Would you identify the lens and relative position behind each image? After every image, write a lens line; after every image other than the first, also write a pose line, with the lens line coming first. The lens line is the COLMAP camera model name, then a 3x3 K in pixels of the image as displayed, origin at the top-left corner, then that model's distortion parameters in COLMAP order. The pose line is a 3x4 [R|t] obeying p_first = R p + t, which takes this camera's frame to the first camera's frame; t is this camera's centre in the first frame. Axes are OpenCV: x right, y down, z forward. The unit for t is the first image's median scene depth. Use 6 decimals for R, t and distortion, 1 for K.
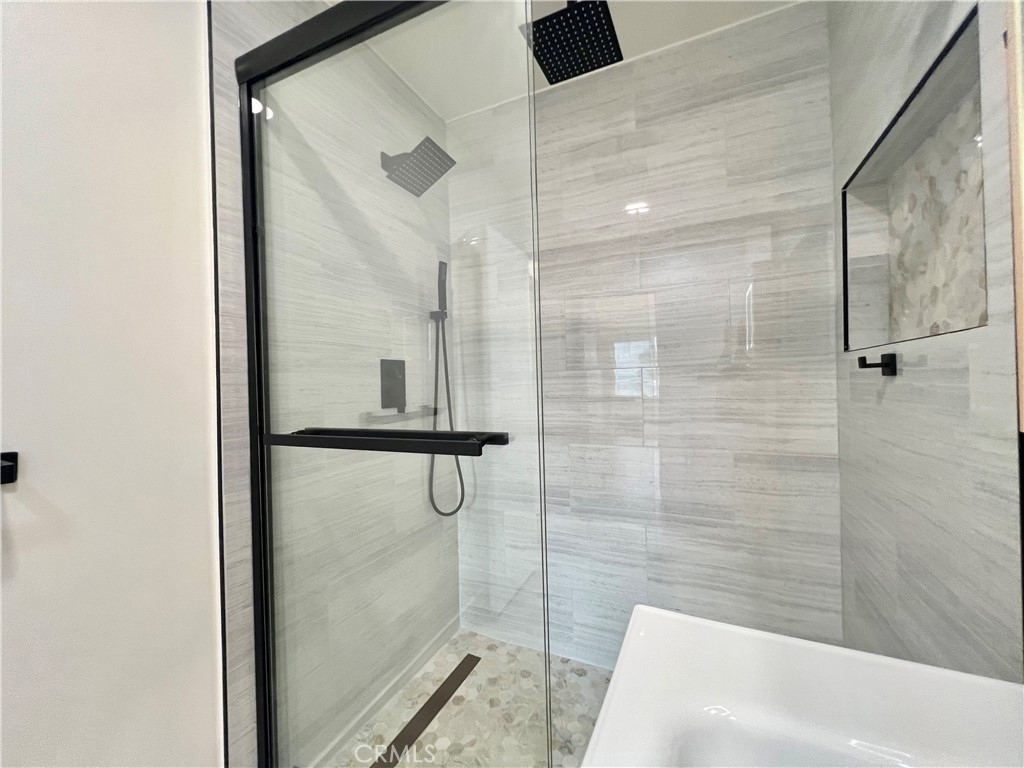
lens RADIAL K [[409.0, 0, 514.1], [0, 409.0, 384.3], [0, 0, 1]] dist [-0.001123, 0.000444]
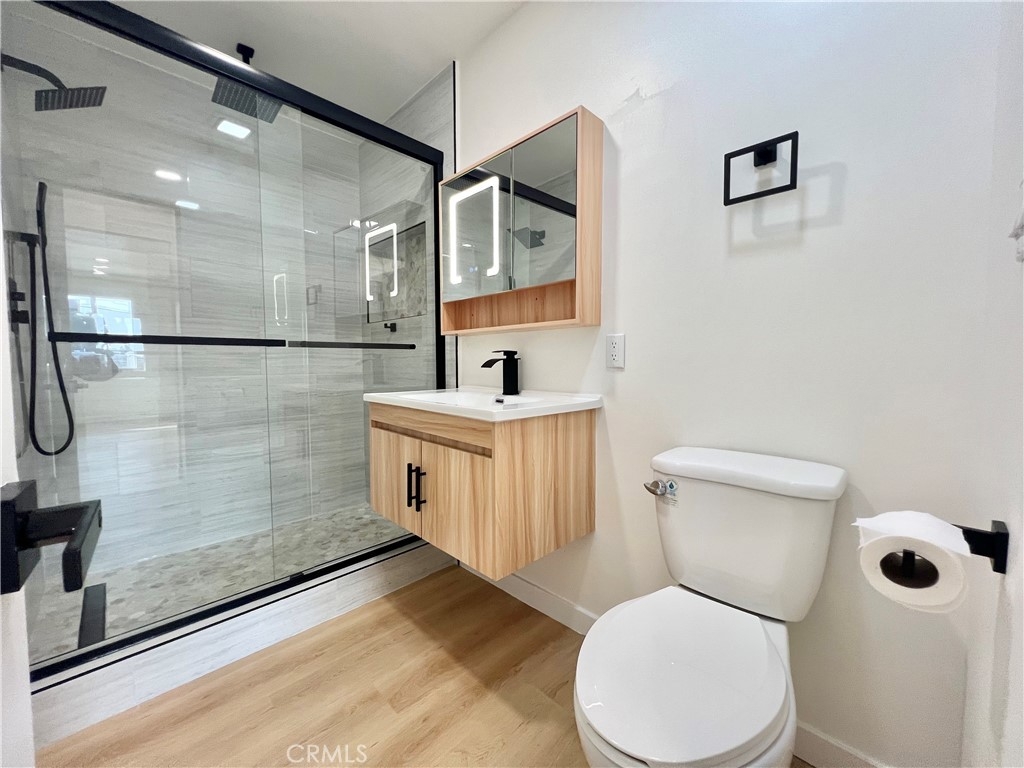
lens RADIAL K [[409.0, 0, 510.7], [0, 409.0, 383.4], [0, 0, 1]] dist [-0.001123, 0.000444]
pose [[0.341194, -0.017424, 0.939832, -0.821278], [0.000763, 0.999833, 0.018259, 0.167694], [-0.939993, -0.005512, 0.341150, -0.382120]]
